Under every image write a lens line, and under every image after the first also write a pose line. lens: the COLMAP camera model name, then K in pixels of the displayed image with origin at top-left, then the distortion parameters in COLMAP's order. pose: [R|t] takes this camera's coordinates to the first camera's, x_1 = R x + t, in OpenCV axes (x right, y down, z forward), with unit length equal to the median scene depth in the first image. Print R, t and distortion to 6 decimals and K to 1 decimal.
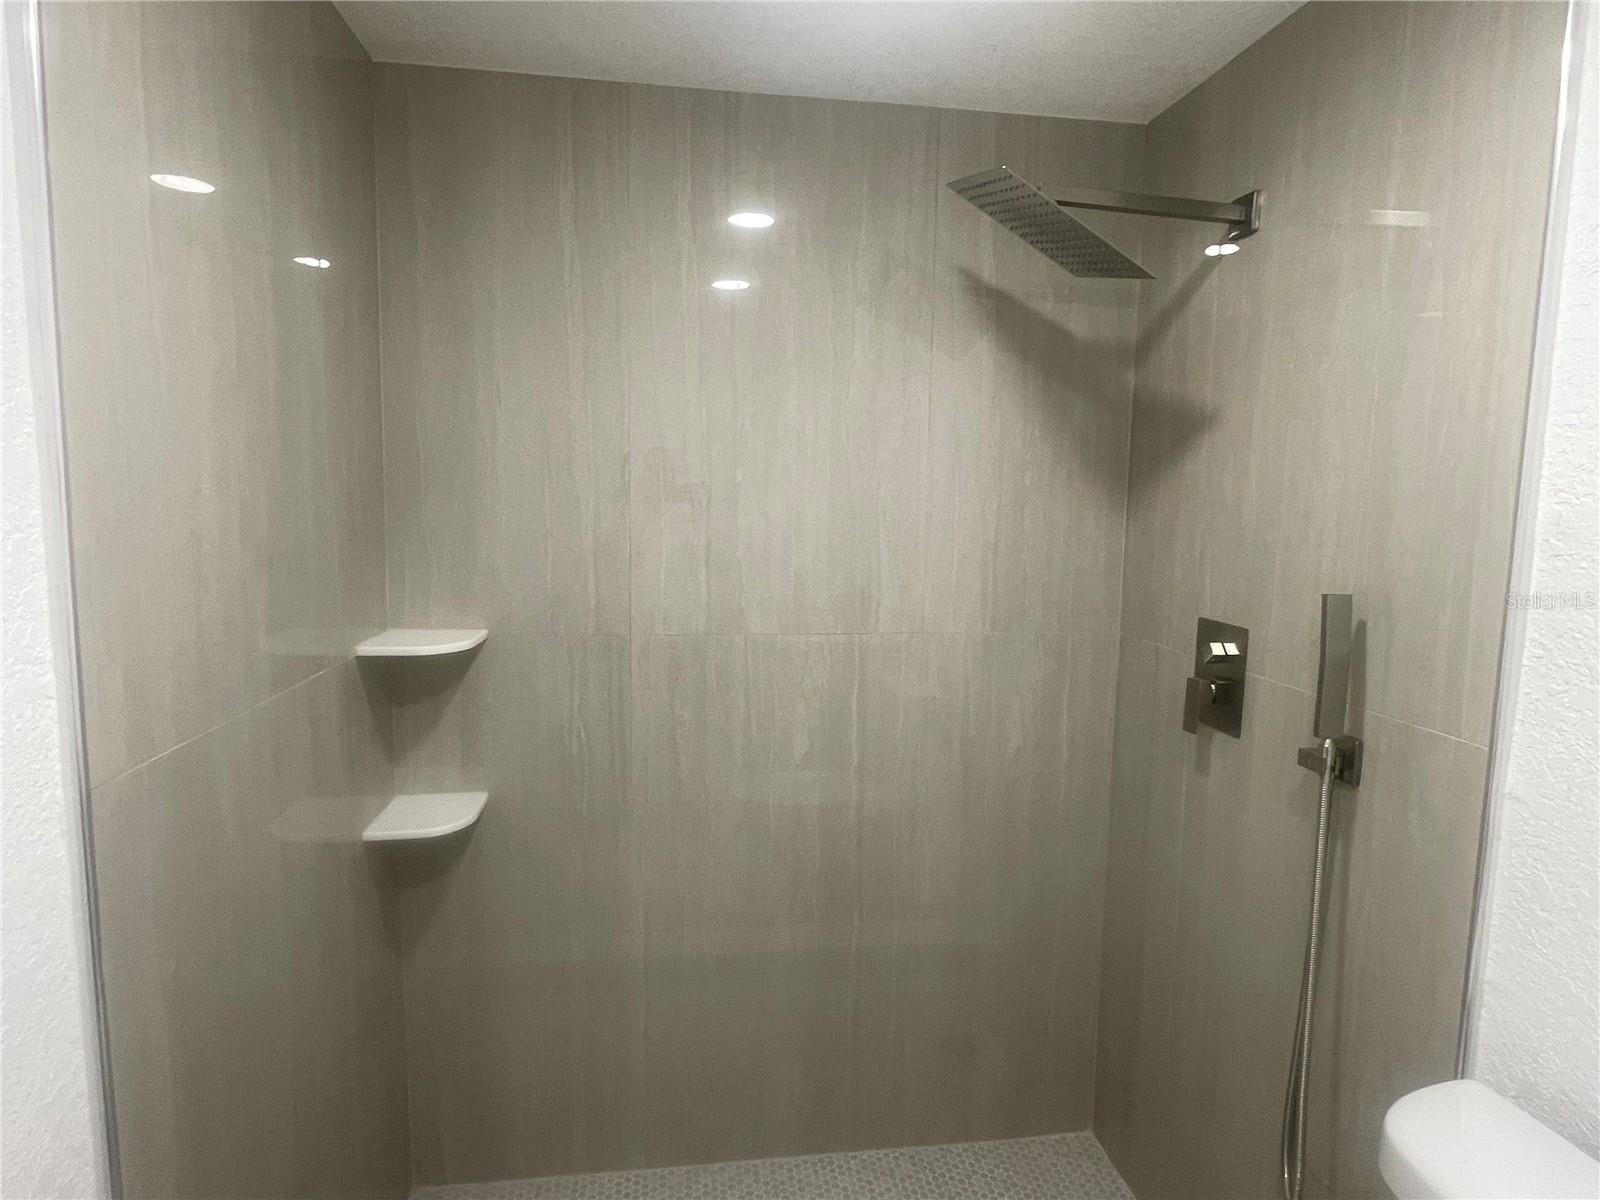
lens RADIAL K [[896.0, 0, 800.0], [0, 896.0, 600.0], [0, 0, 1]] dist [-0.019406, -0.000969]
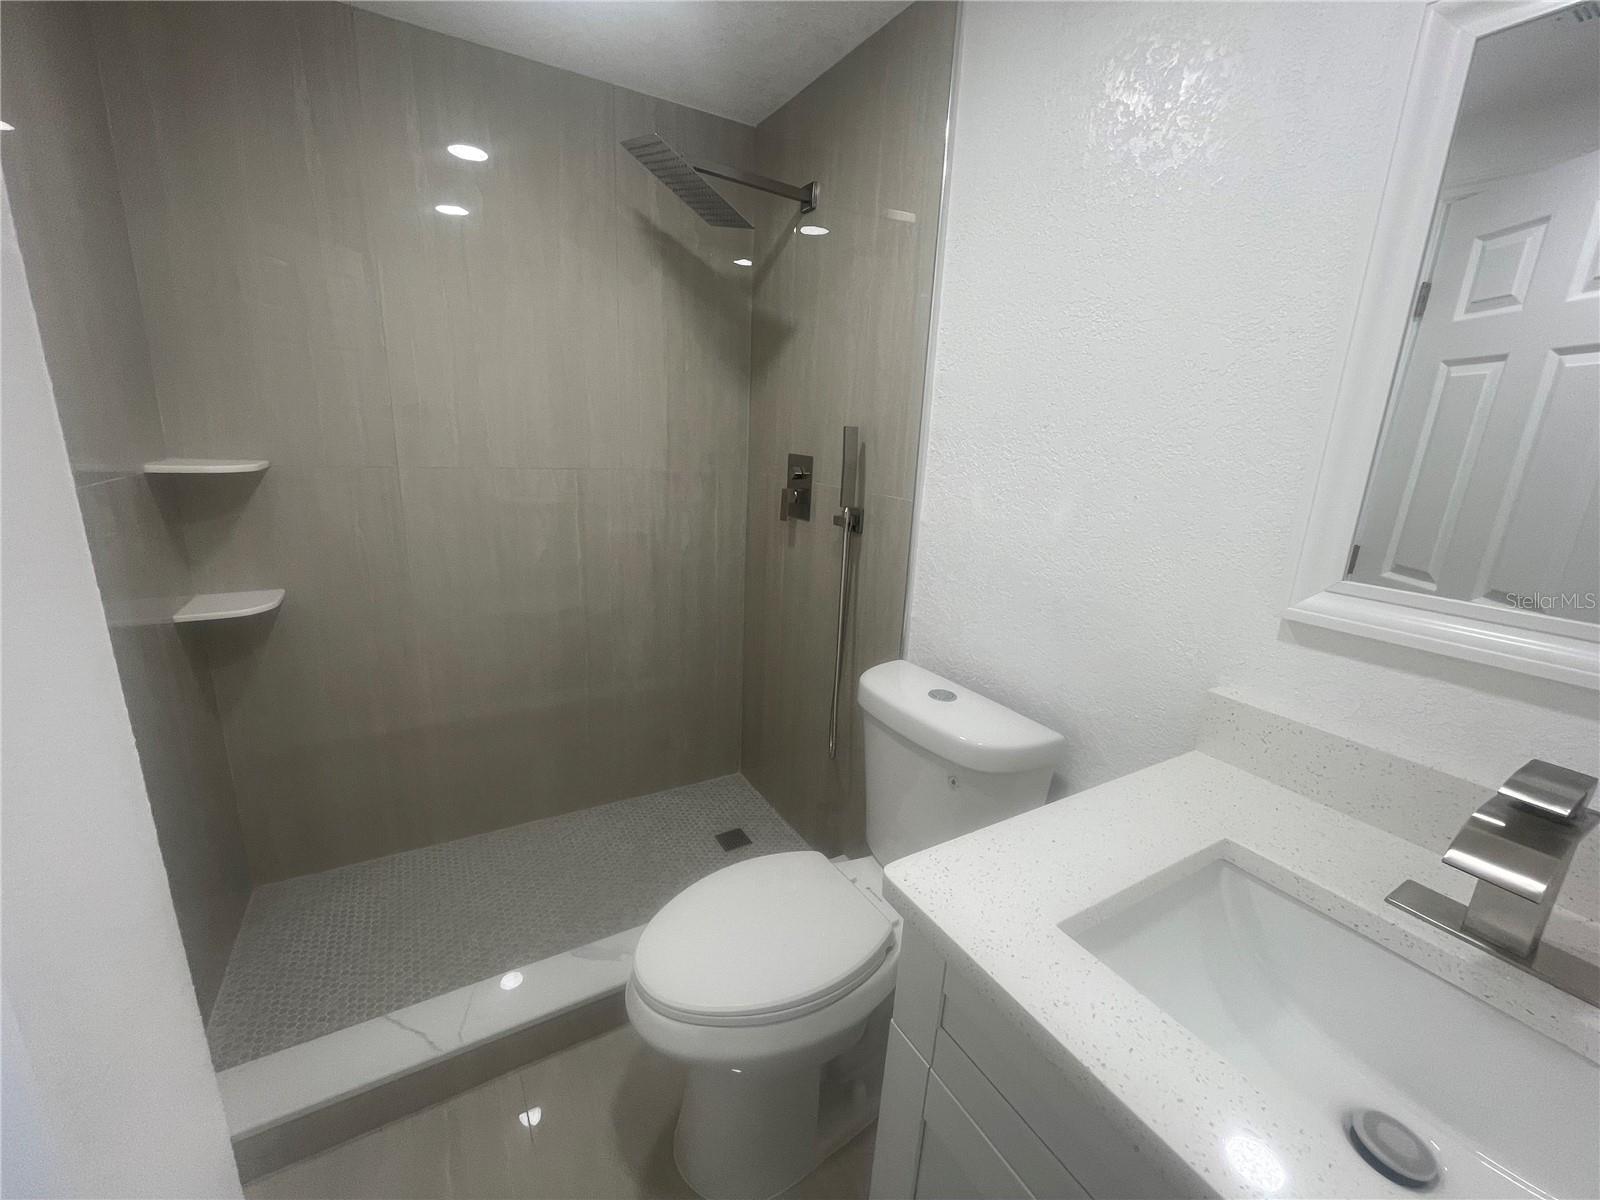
lens RADIAL K [[651.7, 0, 800.6], [0, 651.7, 595.1], [0, 0, 1]] dist [-0.000533, 0.000000]
pose [[0.924993, -0.065980, 0.374212, -0.011143], [0.009432, 0.988493, 0.150972, 0.099254], [-0.379867, -0.136118, 0.914971, -0.175814]]
